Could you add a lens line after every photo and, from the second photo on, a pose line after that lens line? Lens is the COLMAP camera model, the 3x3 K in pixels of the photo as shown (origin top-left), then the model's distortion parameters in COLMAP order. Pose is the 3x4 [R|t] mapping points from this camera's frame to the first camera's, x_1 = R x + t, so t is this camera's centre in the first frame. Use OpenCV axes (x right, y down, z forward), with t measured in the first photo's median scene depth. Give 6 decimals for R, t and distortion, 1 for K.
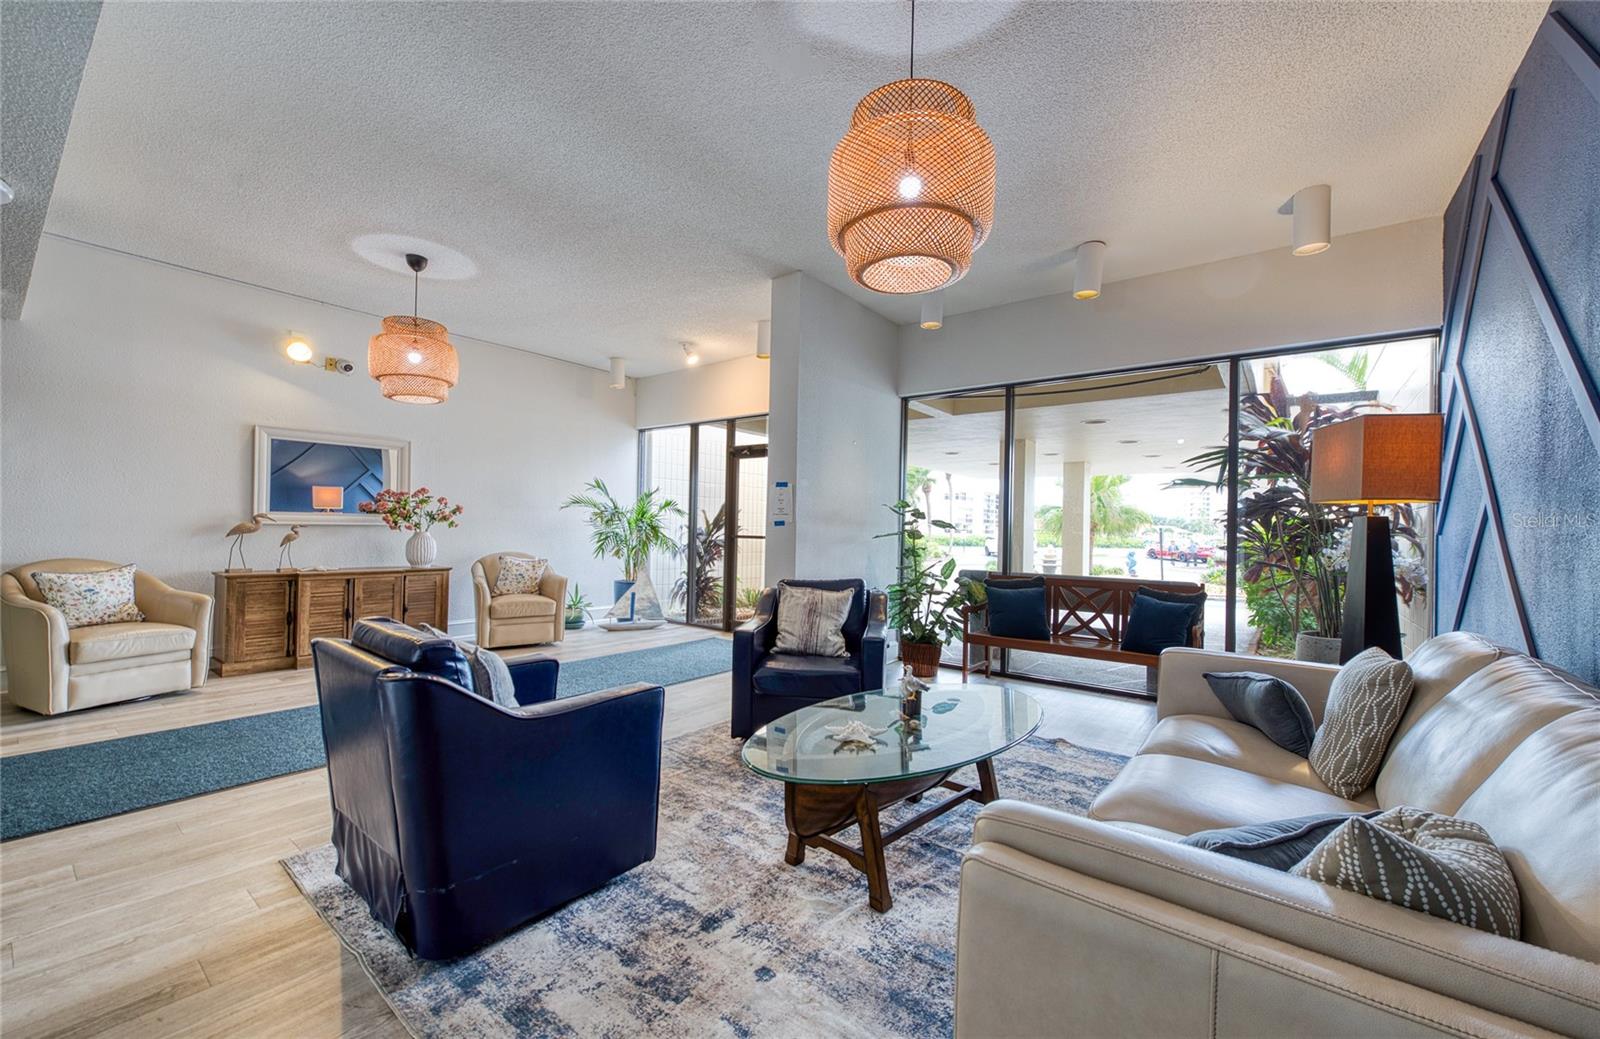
lens RADIAL K [[666.1, 0, 803.5], [0, 666.1, 520.1], [0, 0, 1]] dist [0.001251, 0.000034]
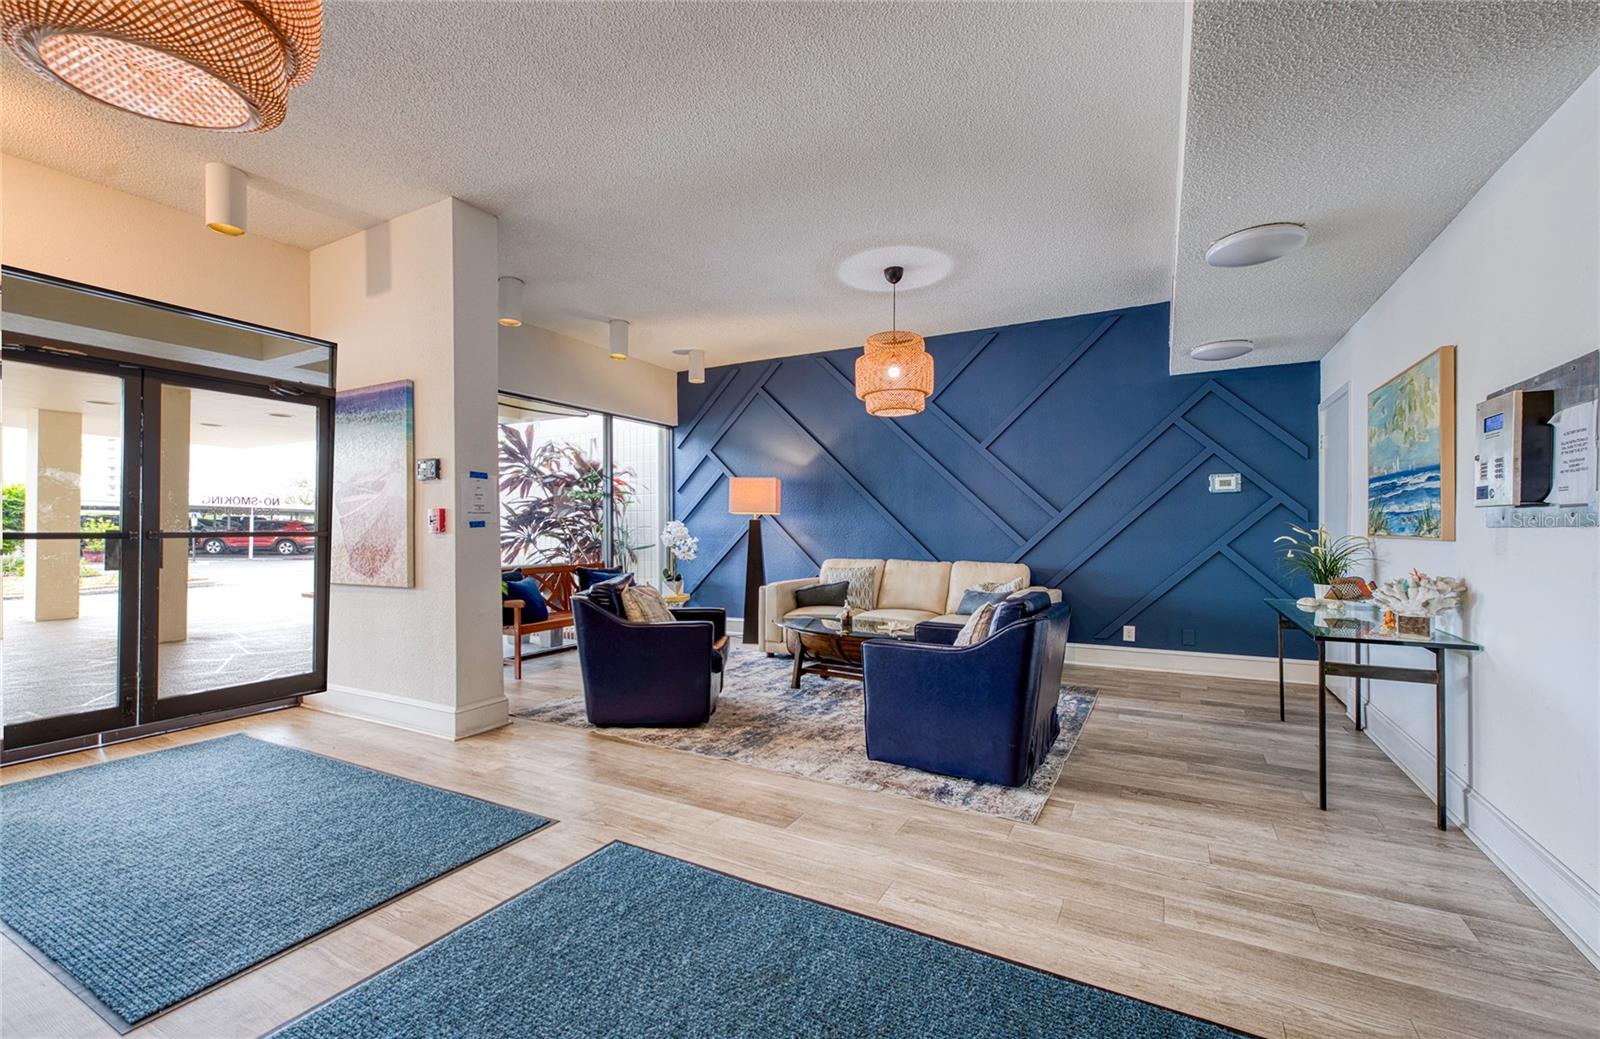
lens RADIAL K [[666.1, 0, 806.0], [0, 666.1, 522.1], [0, 0, 1]] dist [0.001251, 0.000034]
pose [[-0.181269, -0.011290, 0.983369, -1.784756], [-0.004707, 0.999933, 0.010613, -0.016014], [-0.983422, -0.002705, -0.181310, 1.552421]]
